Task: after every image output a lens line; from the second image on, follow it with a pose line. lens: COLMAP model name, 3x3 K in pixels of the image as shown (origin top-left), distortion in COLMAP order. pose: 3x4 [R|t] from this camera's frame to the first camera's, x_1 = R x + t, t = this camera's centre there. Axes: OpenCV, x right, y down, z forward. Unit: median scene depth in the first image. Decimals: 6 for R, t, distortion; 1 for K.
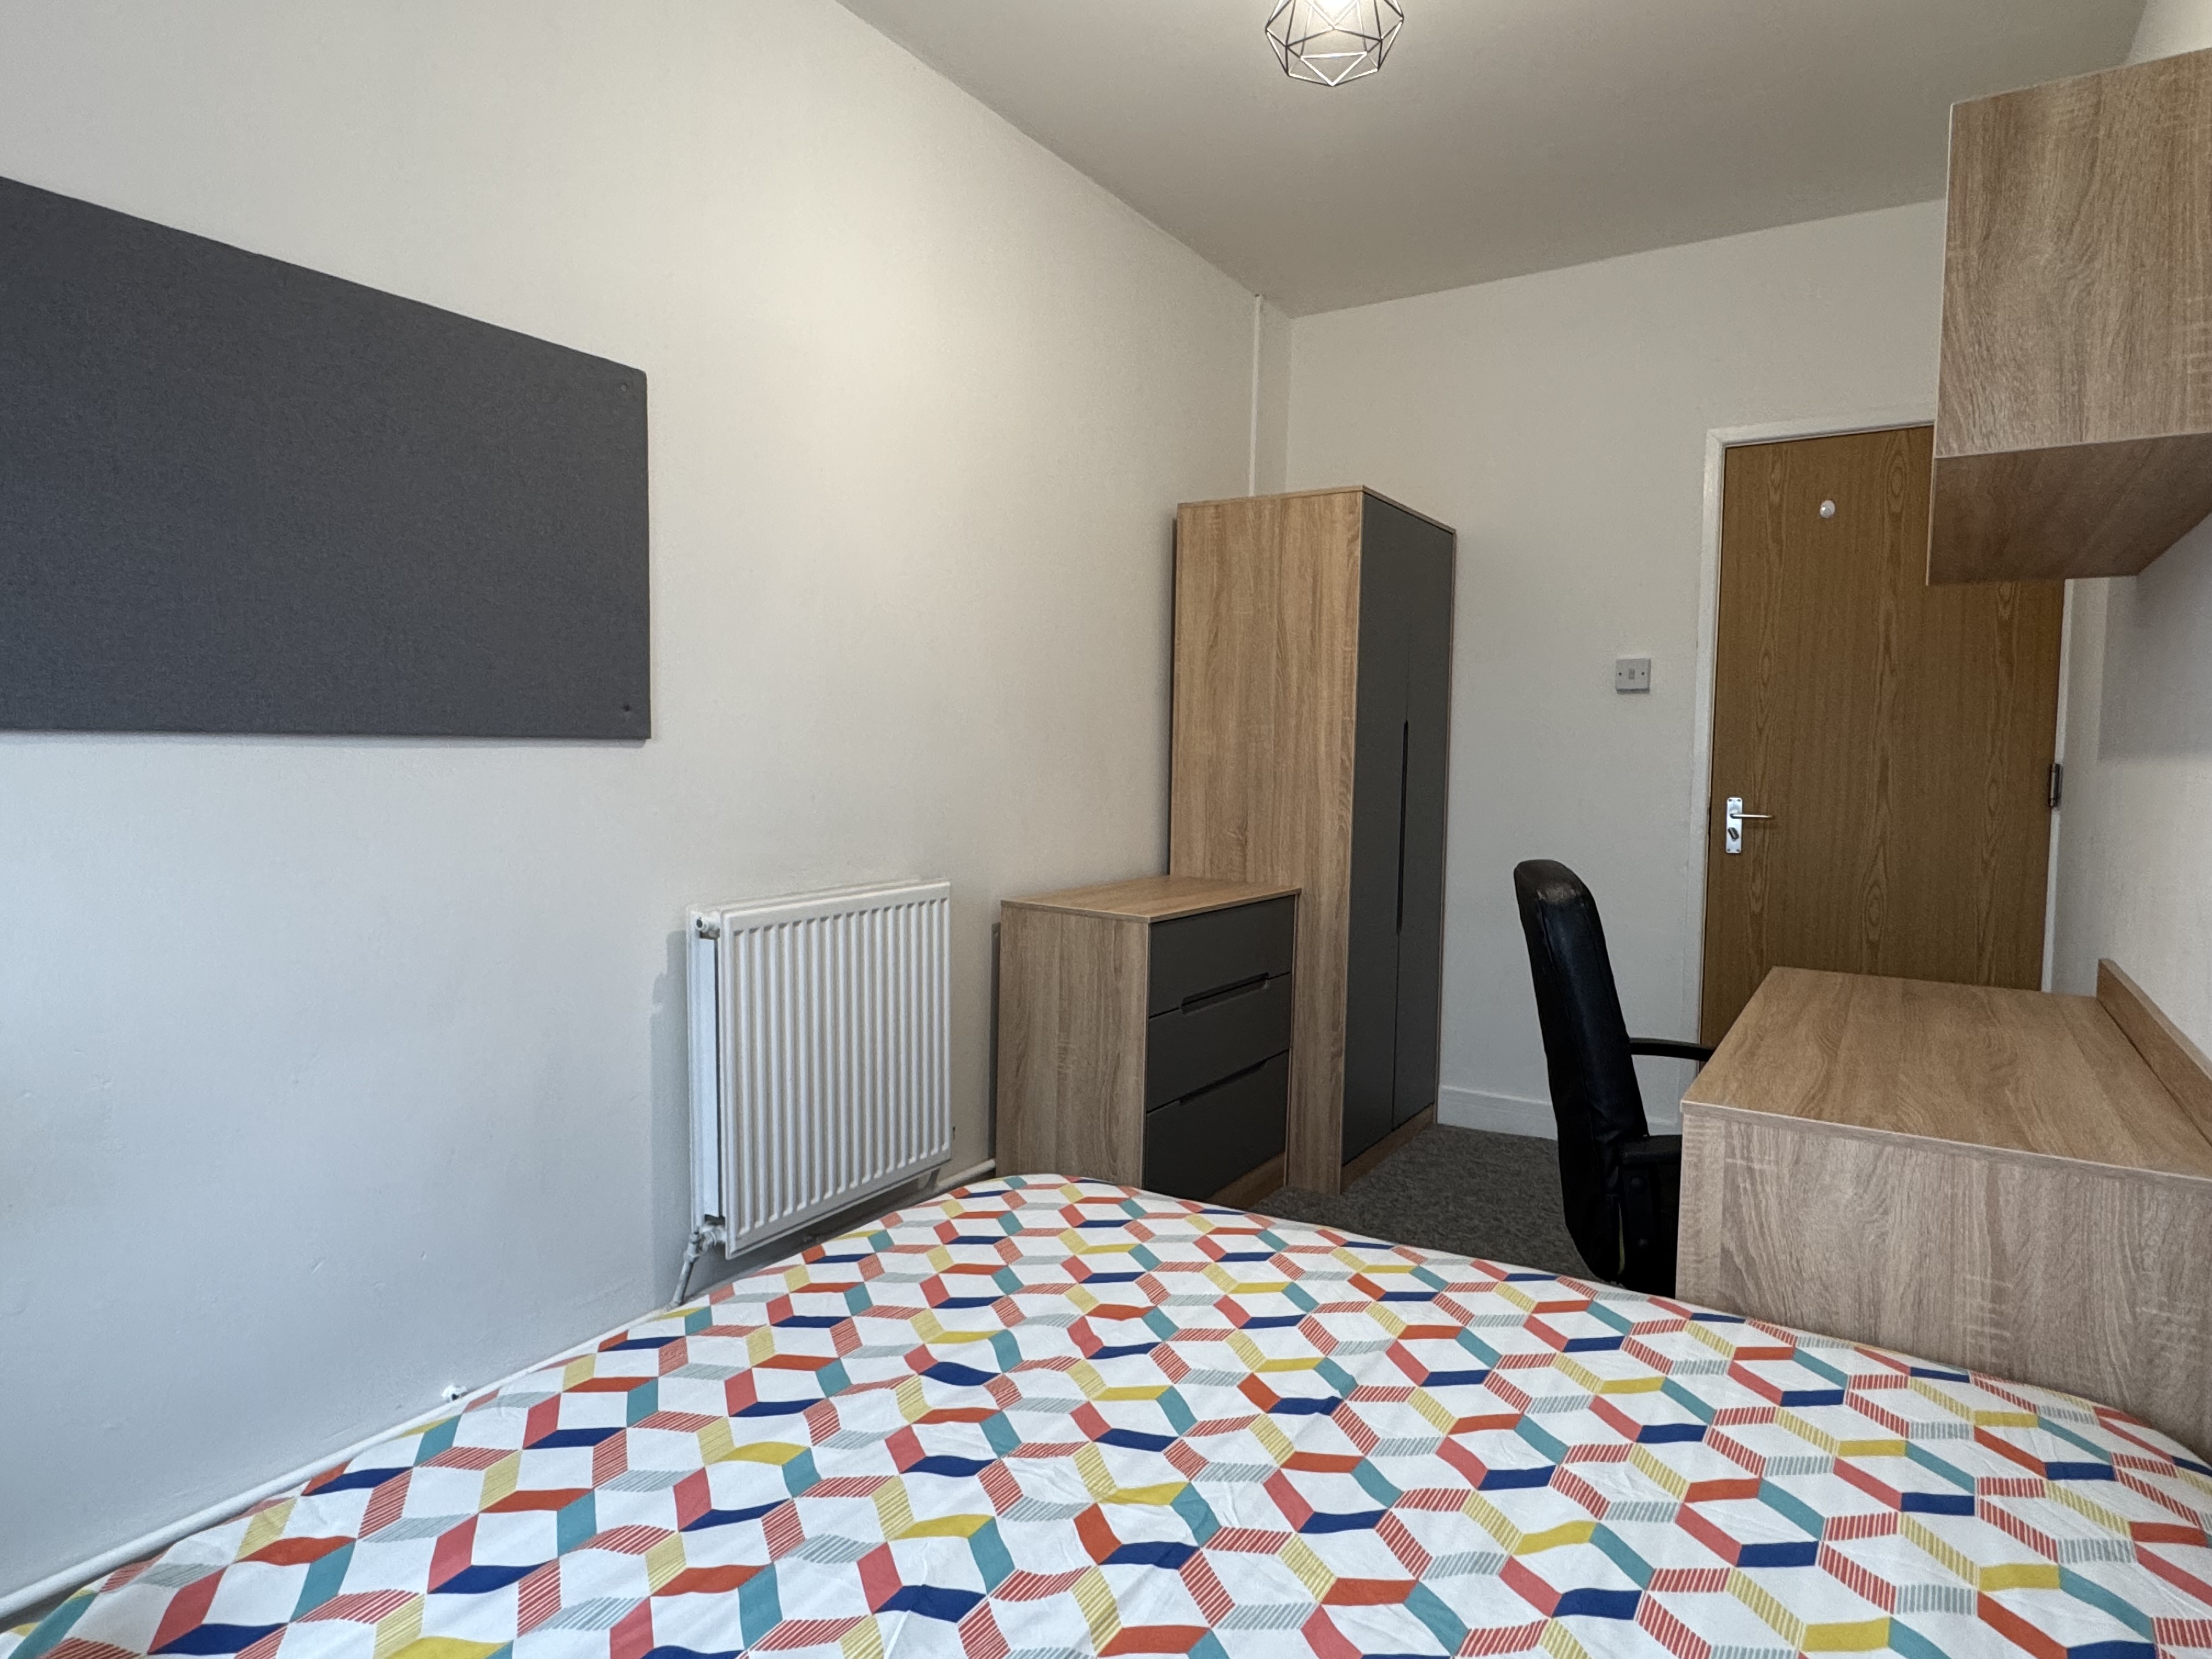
lens RADIAL K [[1263.1, 0, 1106.0], [0, 1263.1, 829.5], [0, 0, 1]] dist [0.000366, -0.000908]
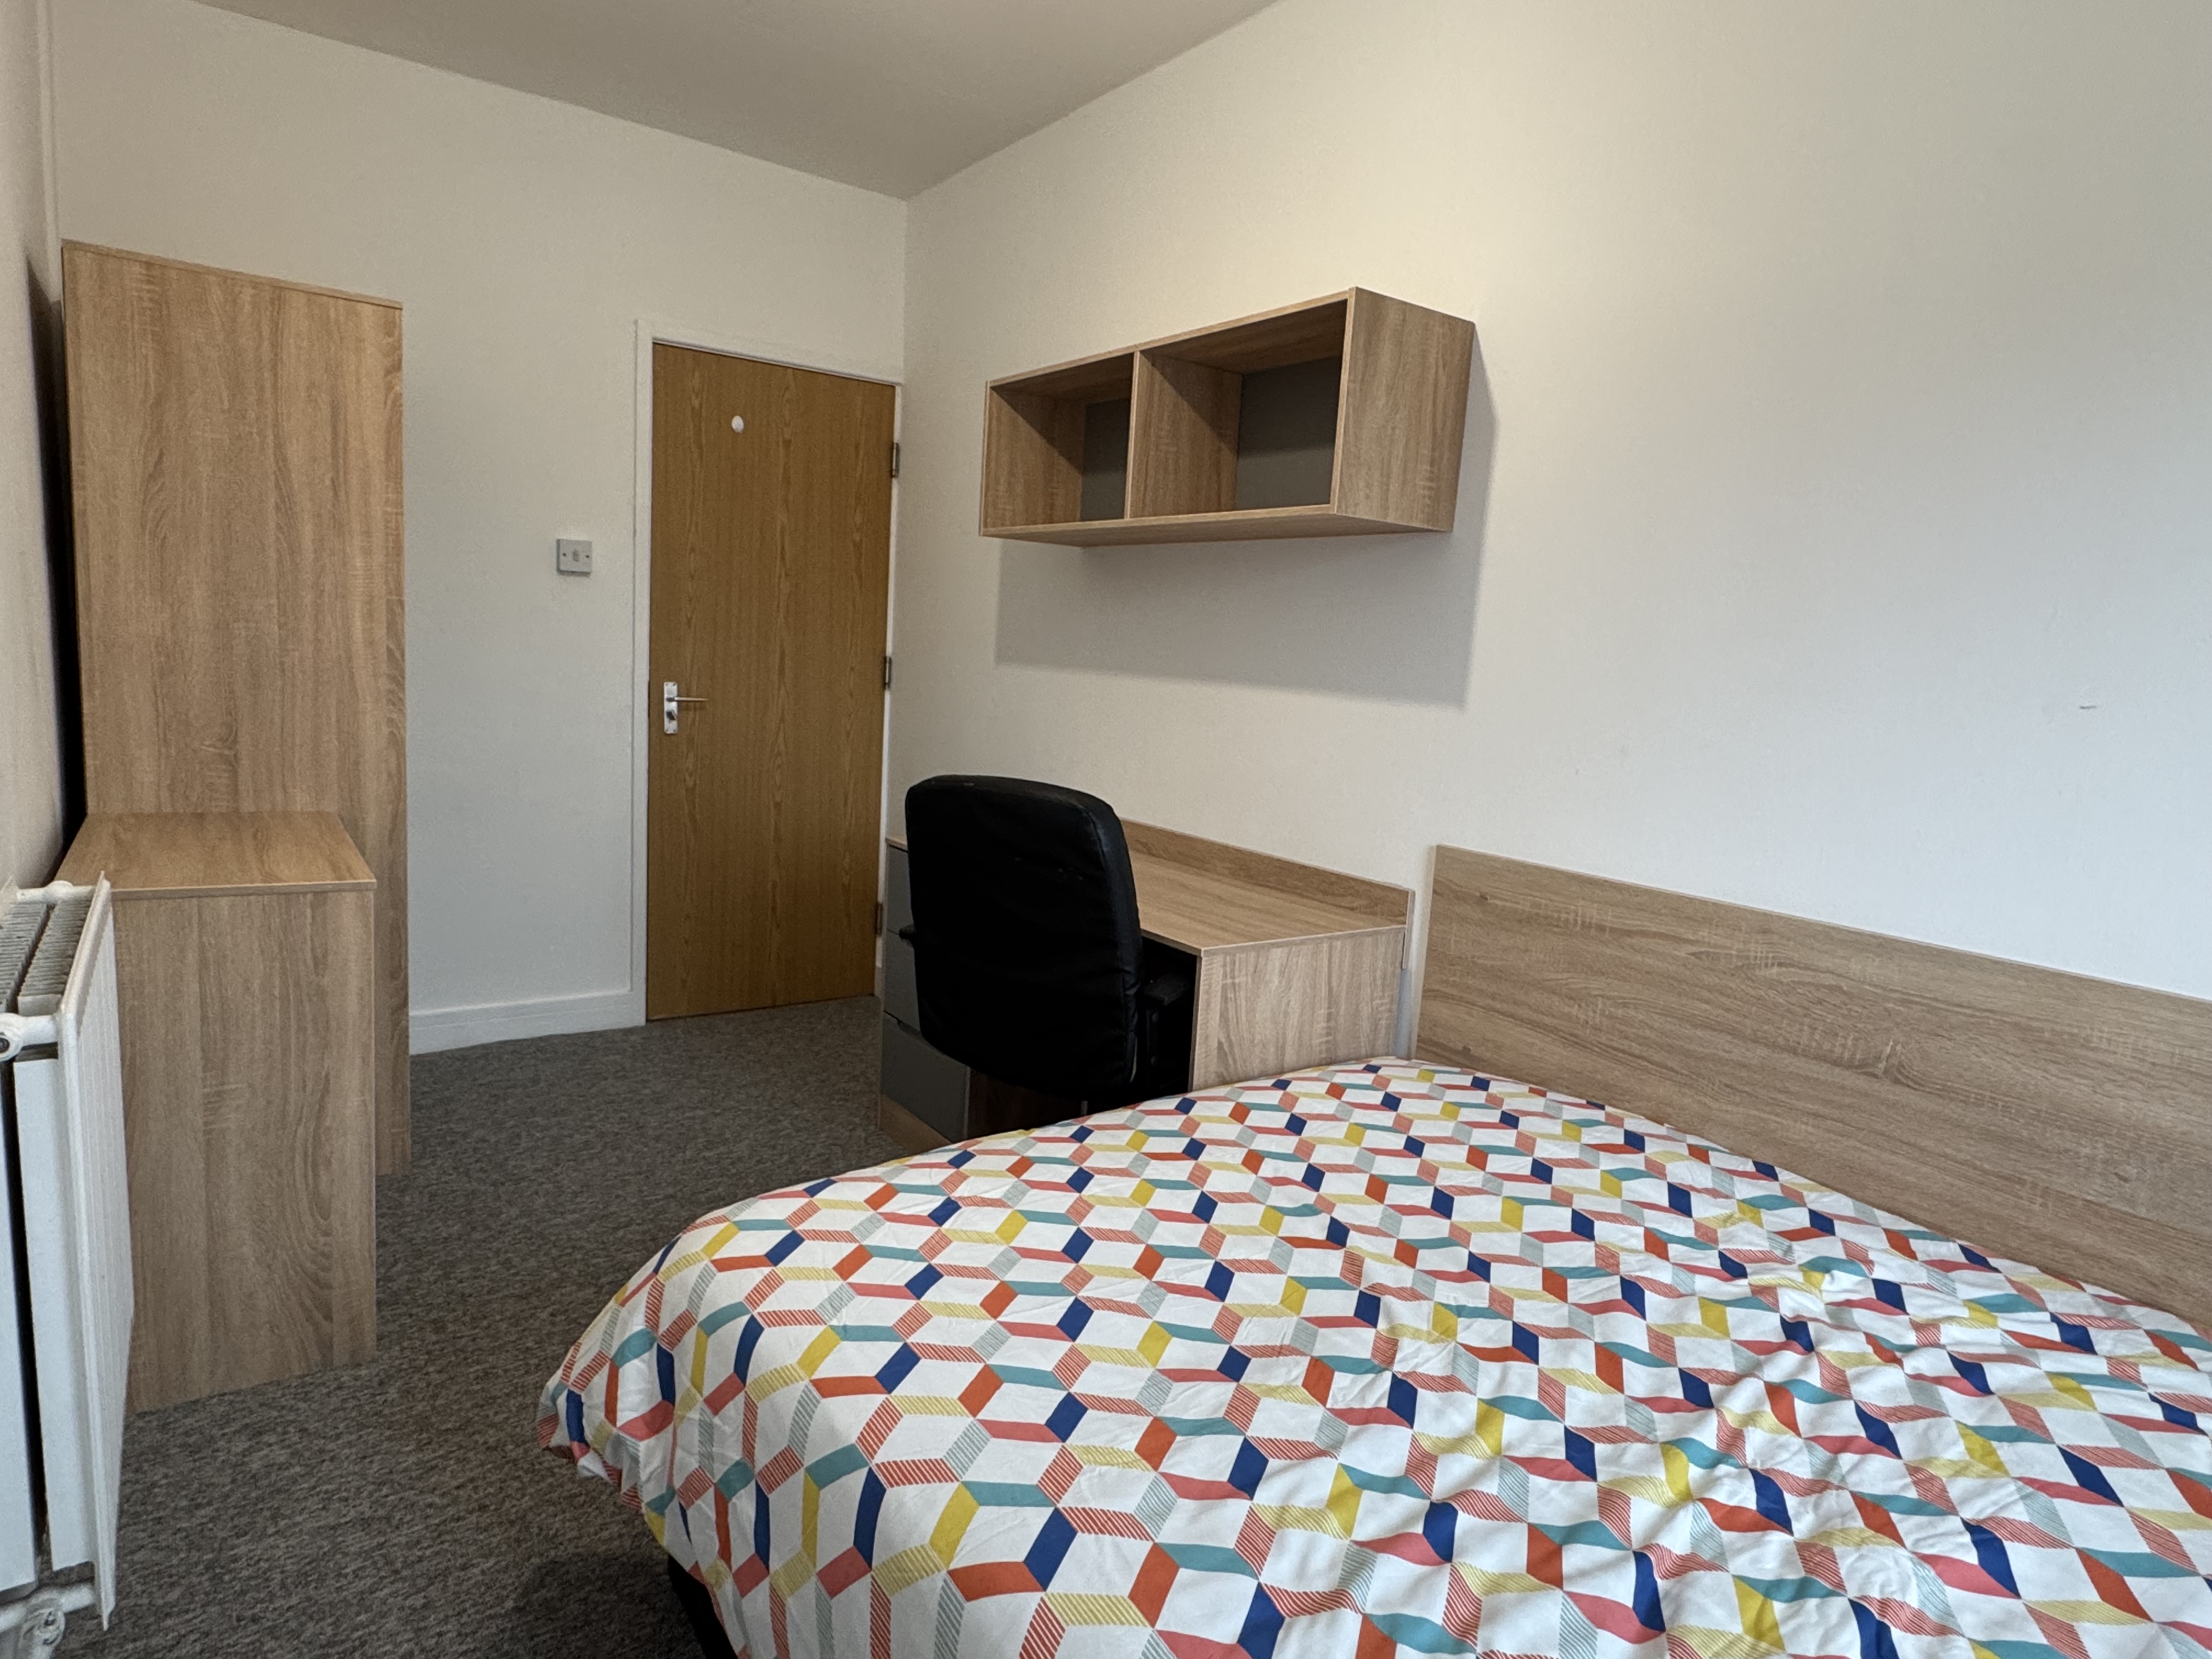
lens RADIAL K [[1252.3, 0, 1085.3], [0, 1252.3, 831.3], [0, 0, 1]] dist [-0.001235, -0.001030]
pose [[0.383592, -0.129283, 0.914409, -0.381809], [0.005715, 0.990466, 0.137639, -0.046758], [-0.923485, -0.047571, 0.380674, 0.277351]]
